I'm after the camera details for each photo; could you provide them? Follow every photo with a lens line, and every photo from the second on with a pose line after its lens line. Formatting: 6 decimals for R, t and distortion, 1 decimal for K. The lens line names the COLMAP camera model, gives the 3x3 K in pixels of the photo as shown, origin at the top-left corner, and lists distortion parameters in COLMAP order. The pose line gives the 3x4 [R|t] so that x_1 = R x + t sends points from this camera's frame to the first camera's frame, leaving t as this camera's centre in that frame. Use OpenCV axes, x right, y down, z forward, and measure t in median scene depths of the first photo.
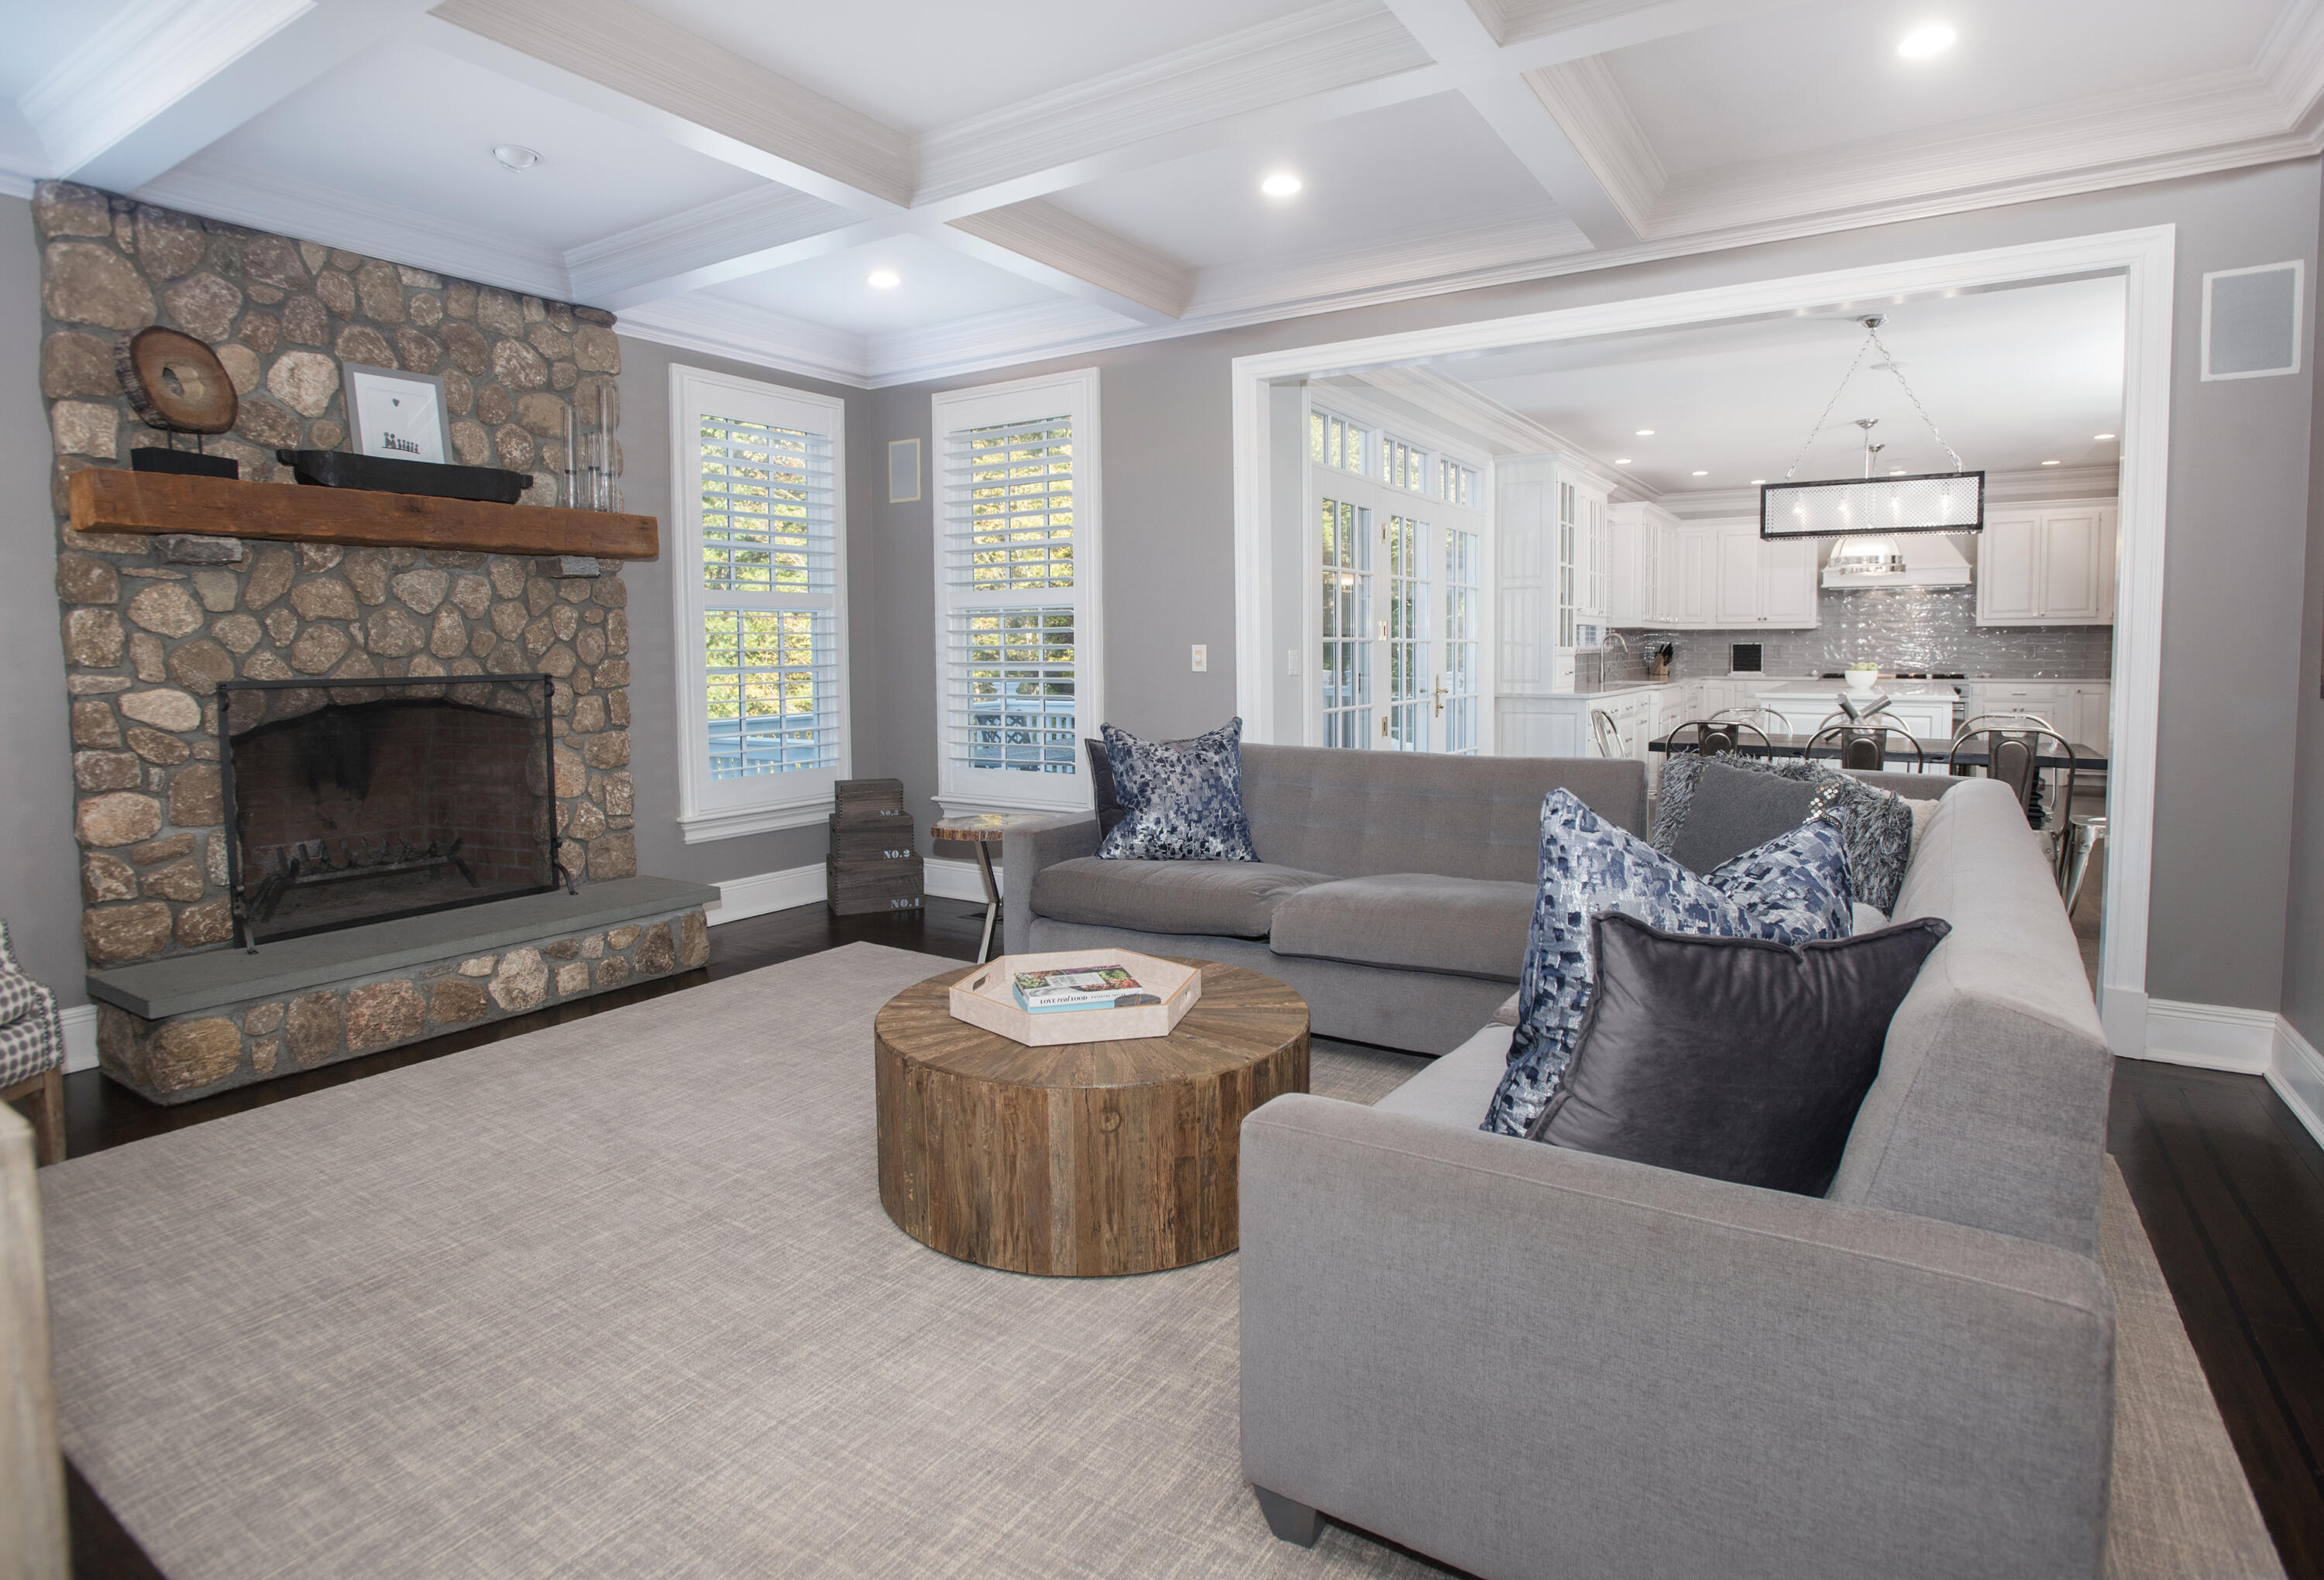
lens RADIAL K [[1210.1, 0, 1162.6], [0, 1210.1, 715.6], [0, 0, 1]] dist [-0.051338, 0.000198]
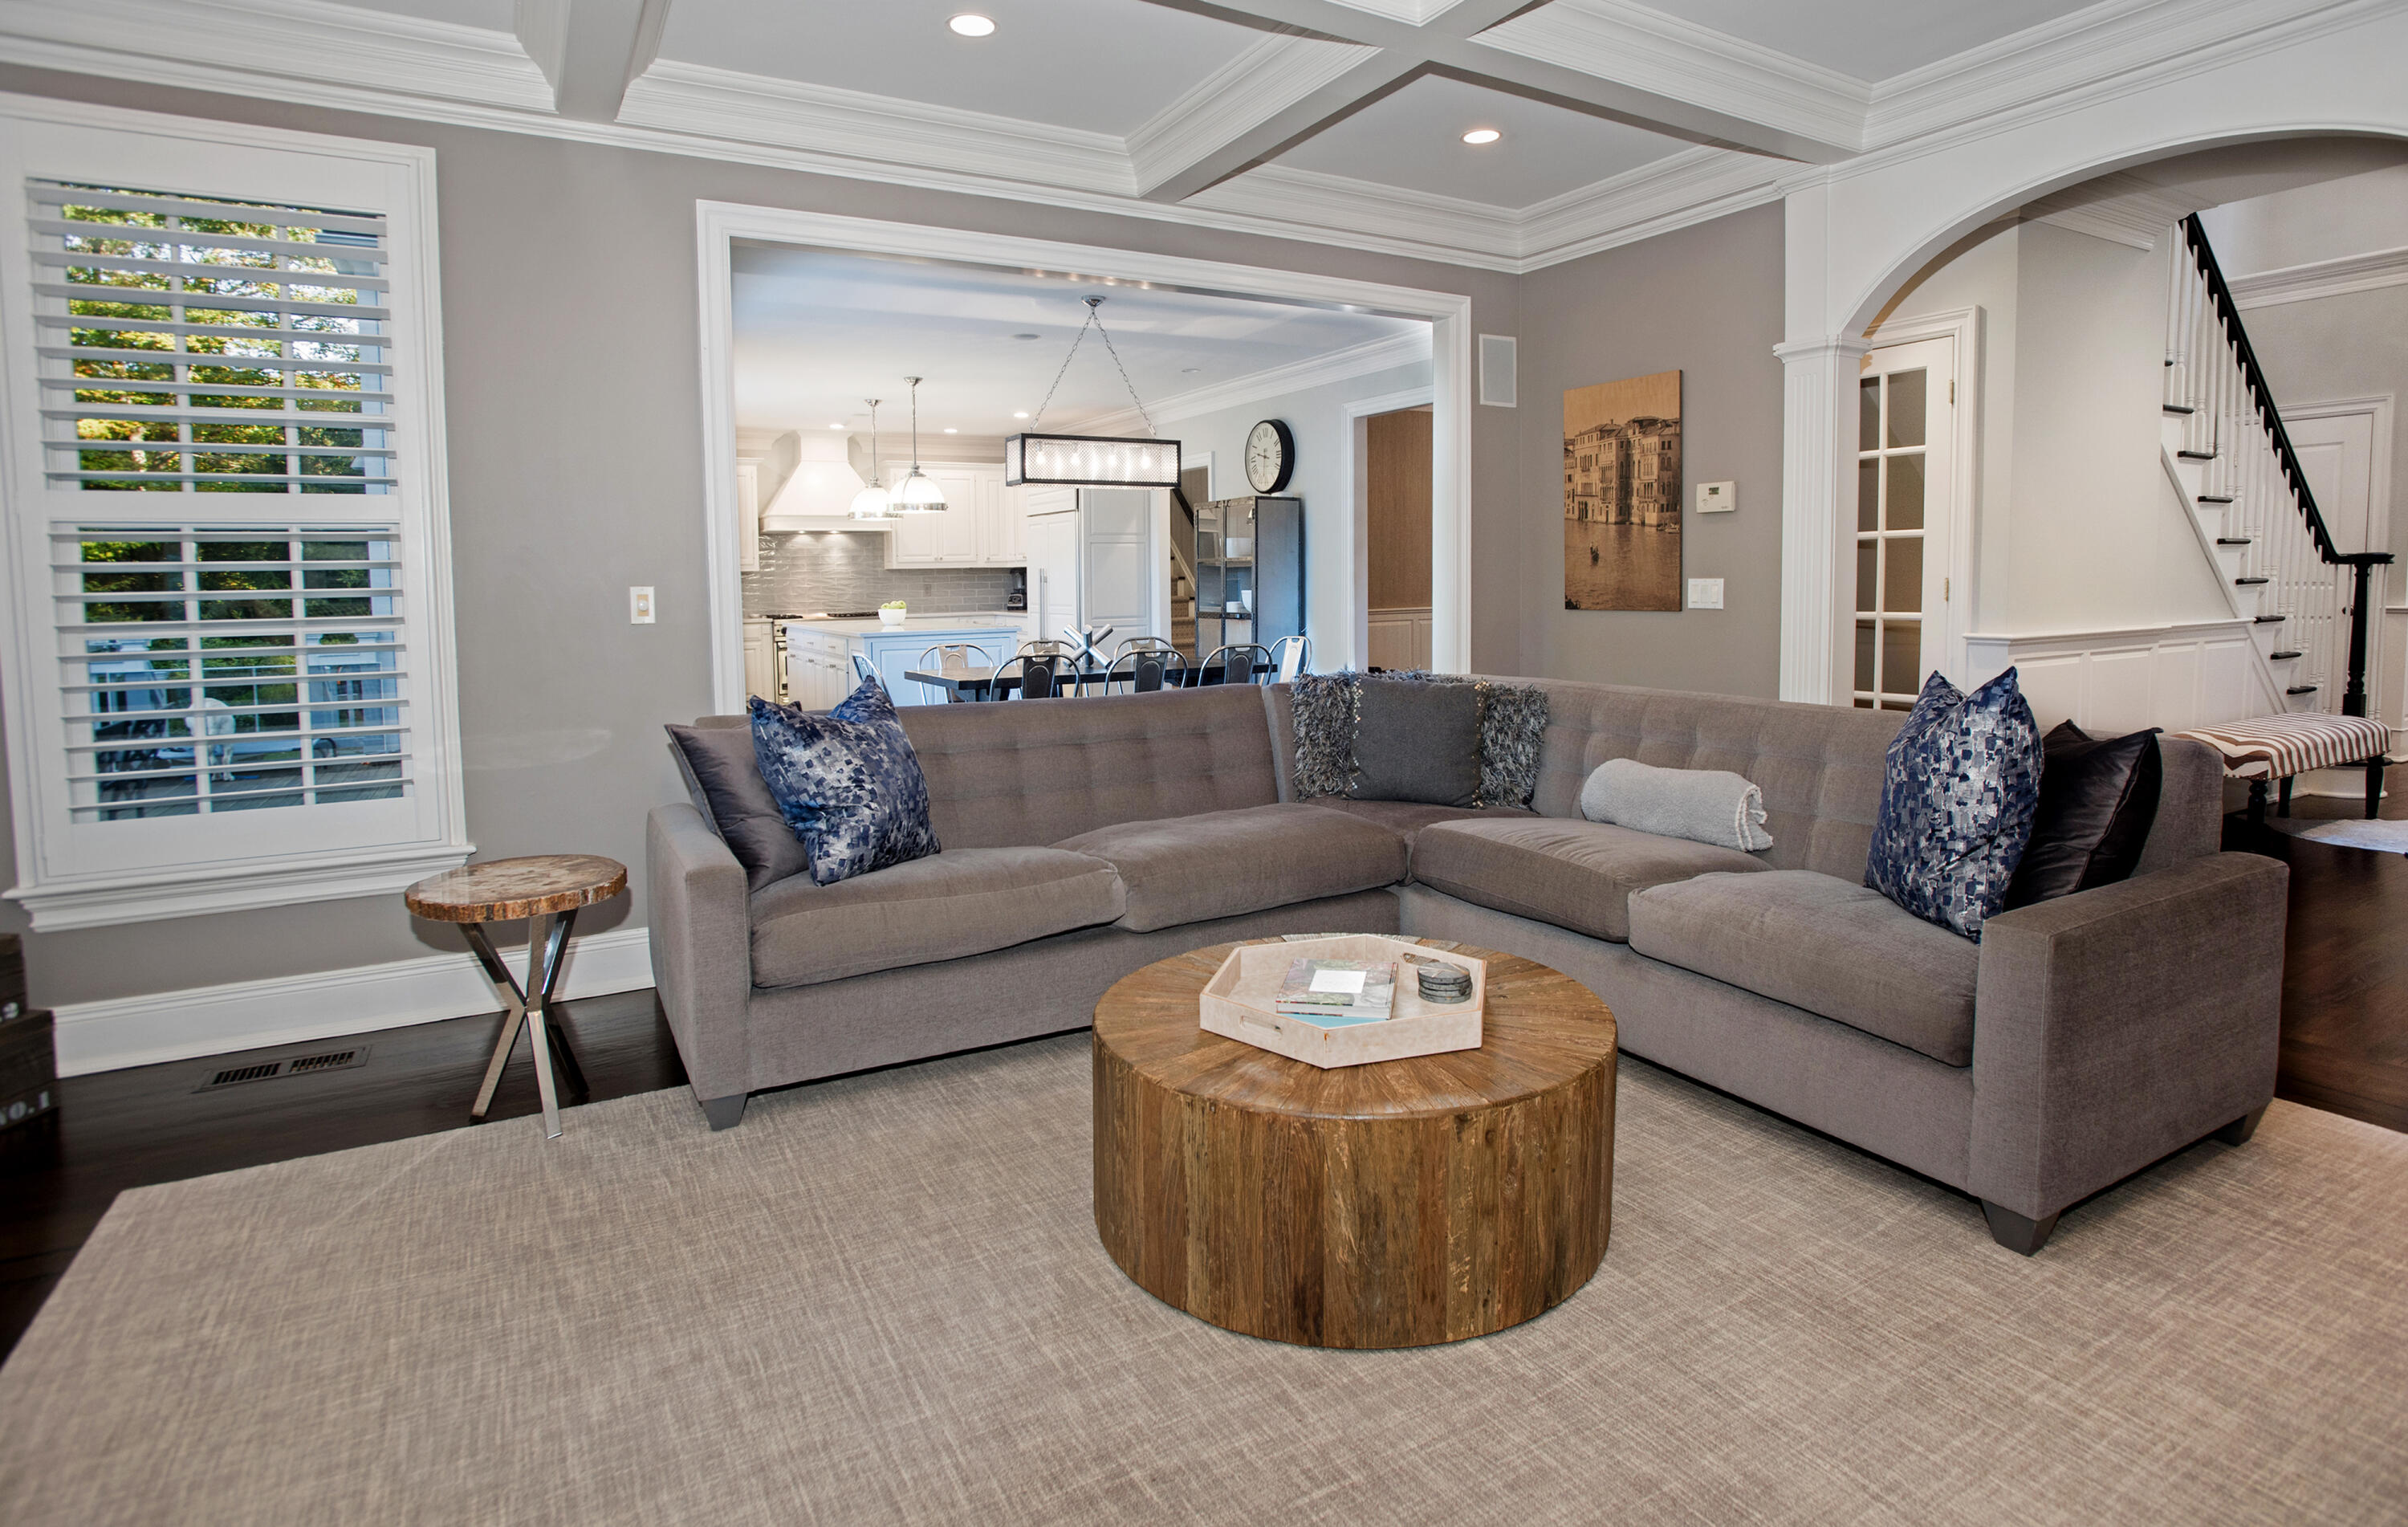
lens RADIAL K [[1241.4, 0, 1201.6], [0, 1241.4, 671.7], [0, 0, 1]] dist [-0.035022, 0.000569]
pose [[0.466607, -0.068185, 0.881833, -0.417566], [0.063146, 0.997048, 0.043681, -0.017411], [-0.882208, 0.035302, 0.469535, 0.331513]]
